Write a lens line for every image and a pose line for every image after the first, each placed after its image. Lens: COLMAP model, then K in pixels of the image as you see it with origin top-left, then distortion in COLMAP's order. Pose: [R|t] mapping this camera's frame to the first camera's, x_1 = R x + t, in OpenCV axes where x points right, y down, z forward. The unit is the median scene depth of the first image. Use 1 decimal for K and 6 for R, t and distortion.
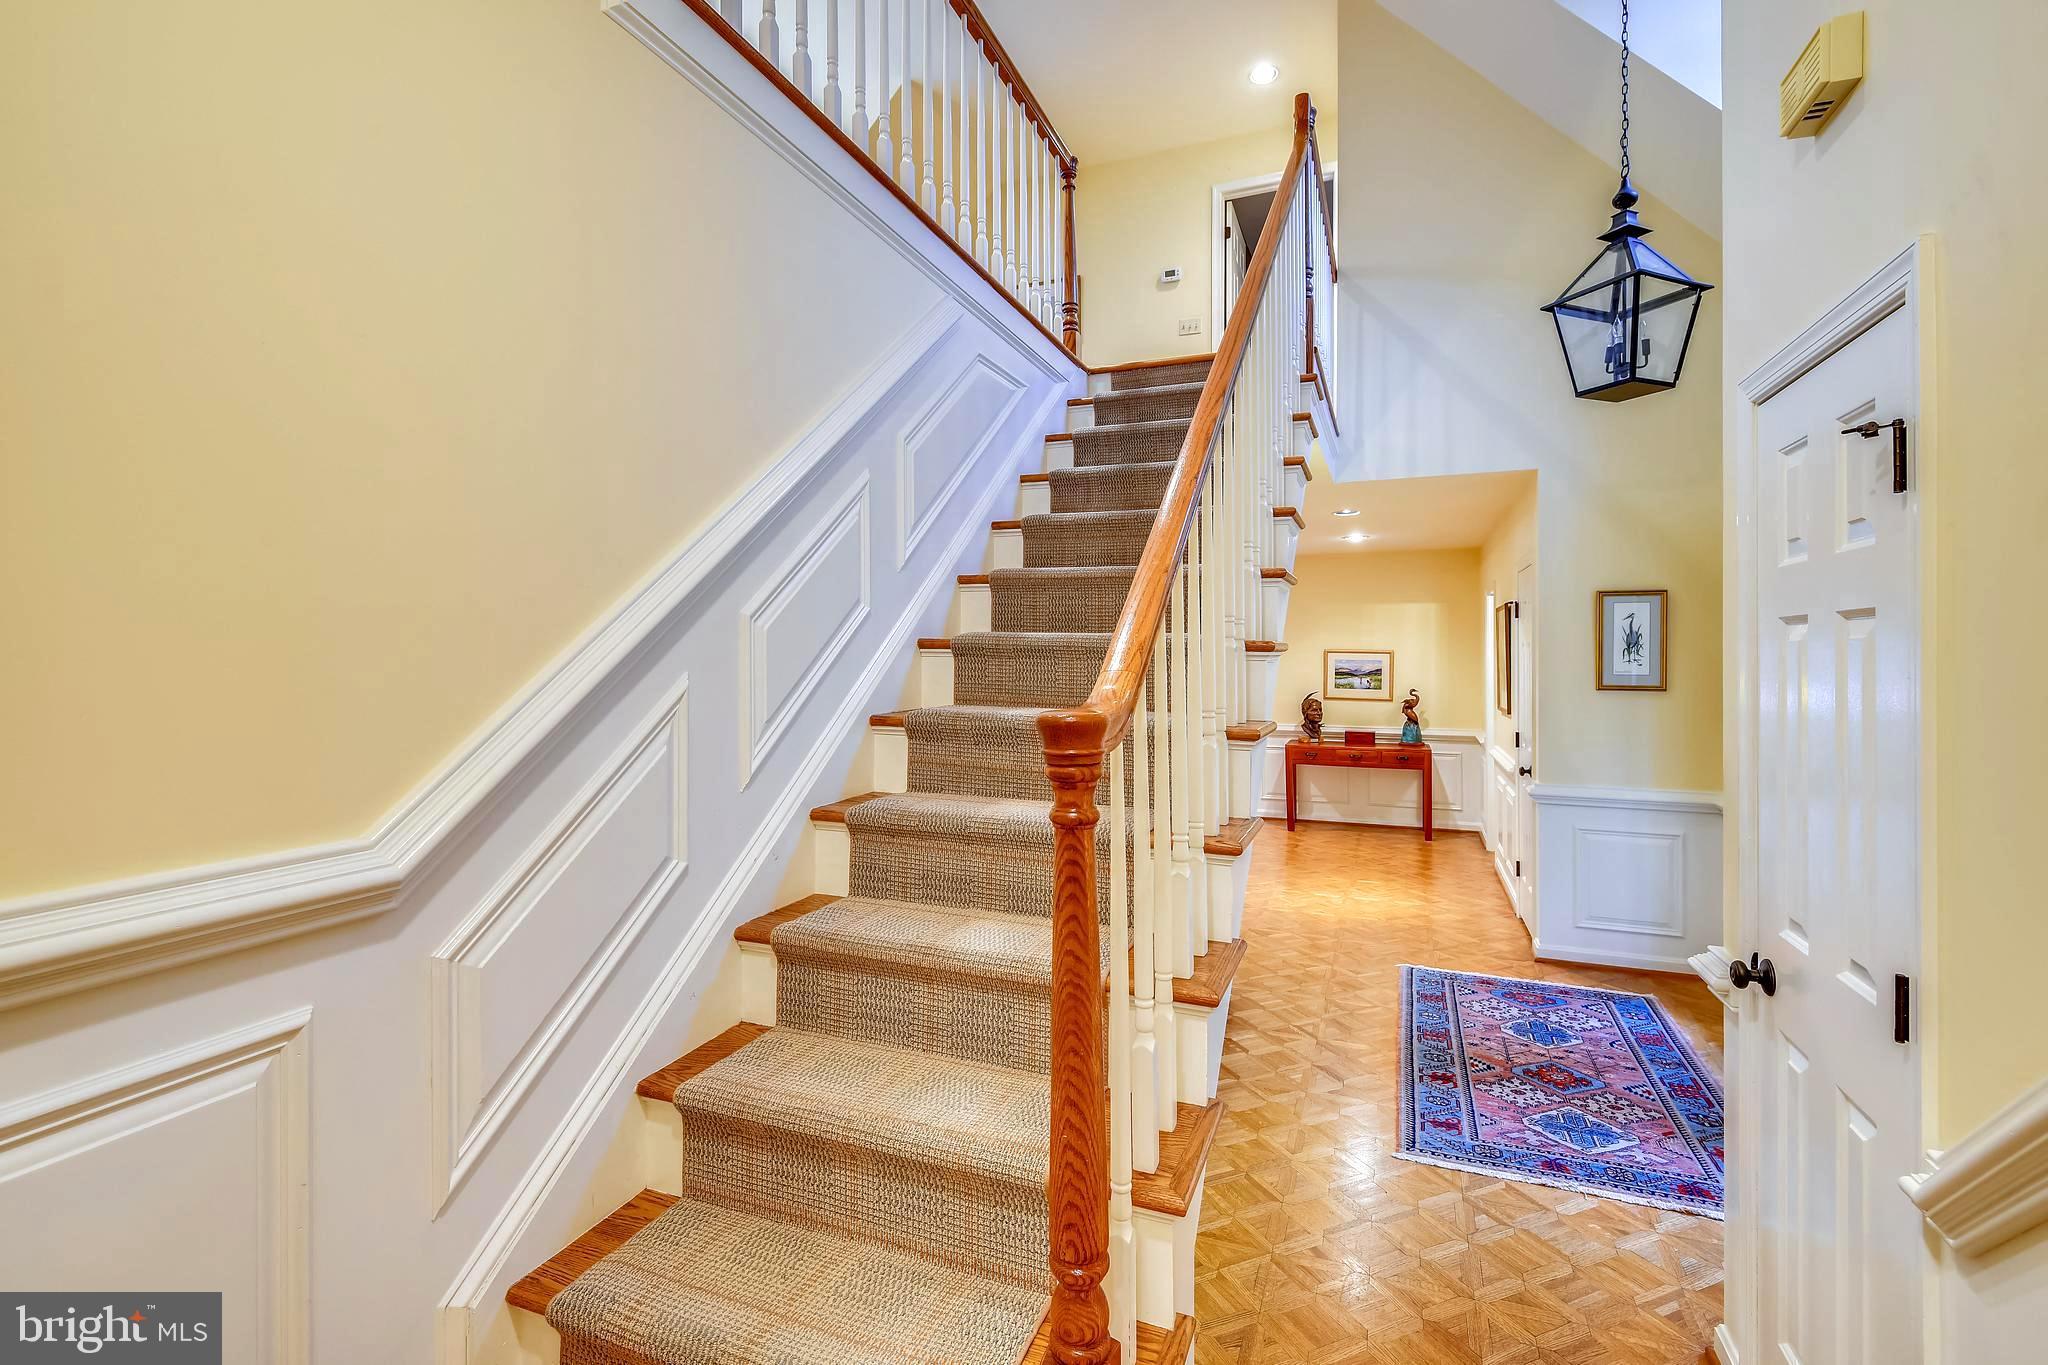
lens RADIAL K [[999.9, 0, 1024.0], [0, 999.9, 682.5], [0, 0, 1]] dist [-0.002673, -0.000387]
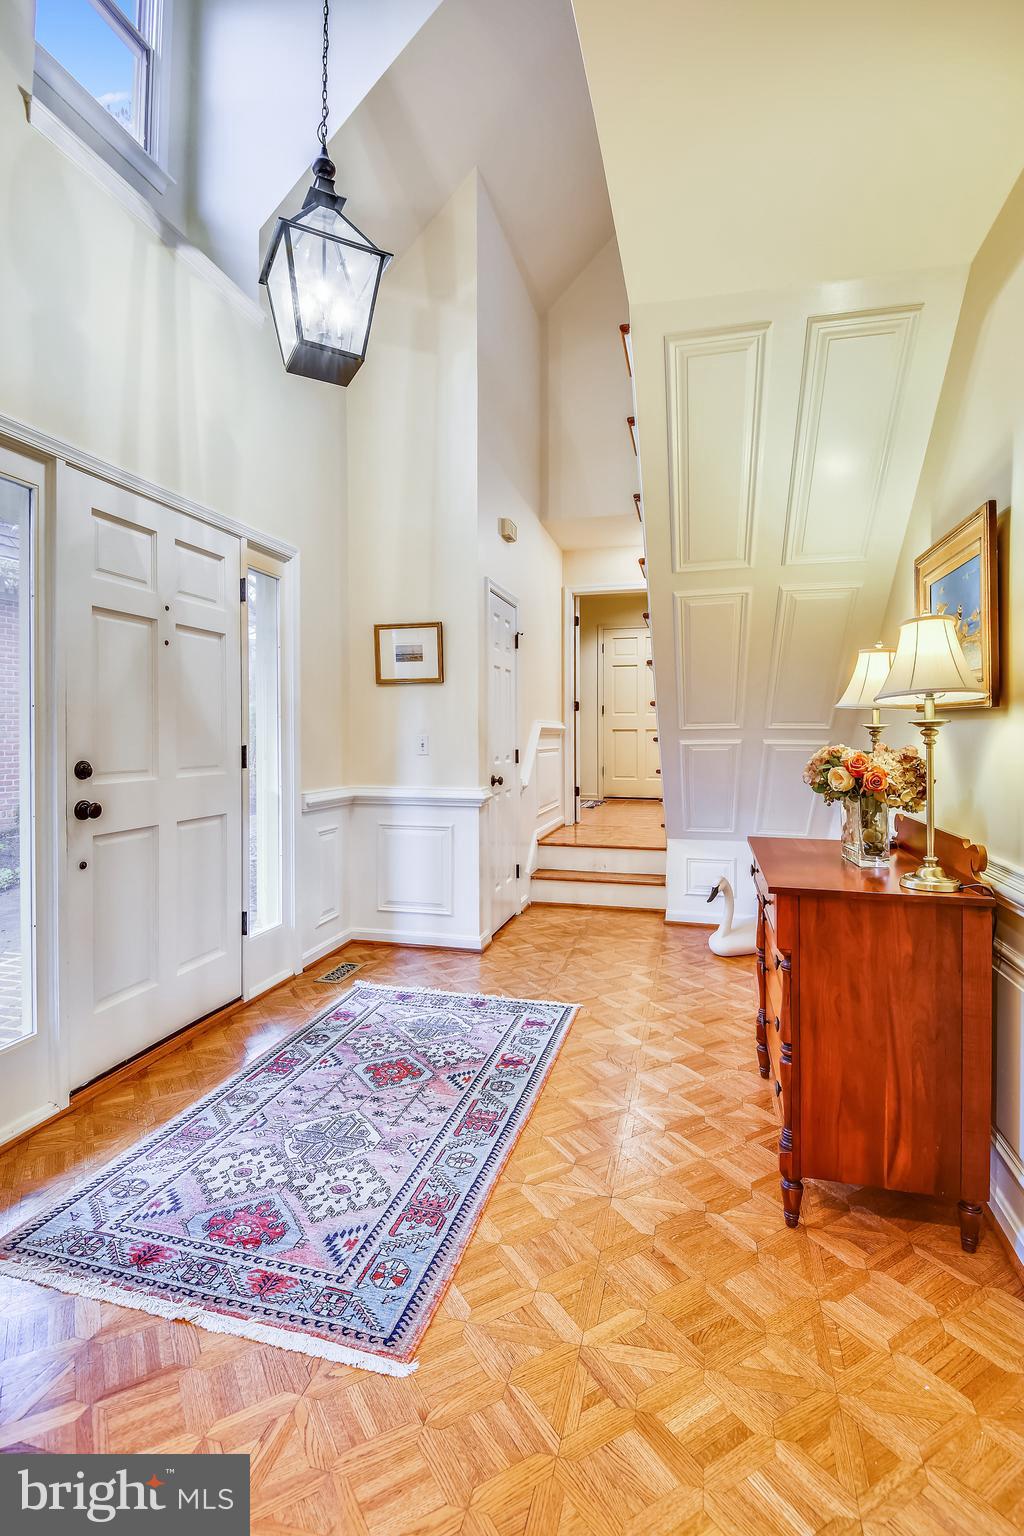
lens RADIAL K [[749.9, 0, 512.0], [0, 749.9, 768.0], [0, 0, 1]] dist [-0.002673, -0.000387]
pose [[-0.994184, -0.007383, -0.107443, 0.475375], [-0.015577, 0.997015, 0.075625, 0.036335], [0.106564, 0.076859, -0.991331, 1.643793]]
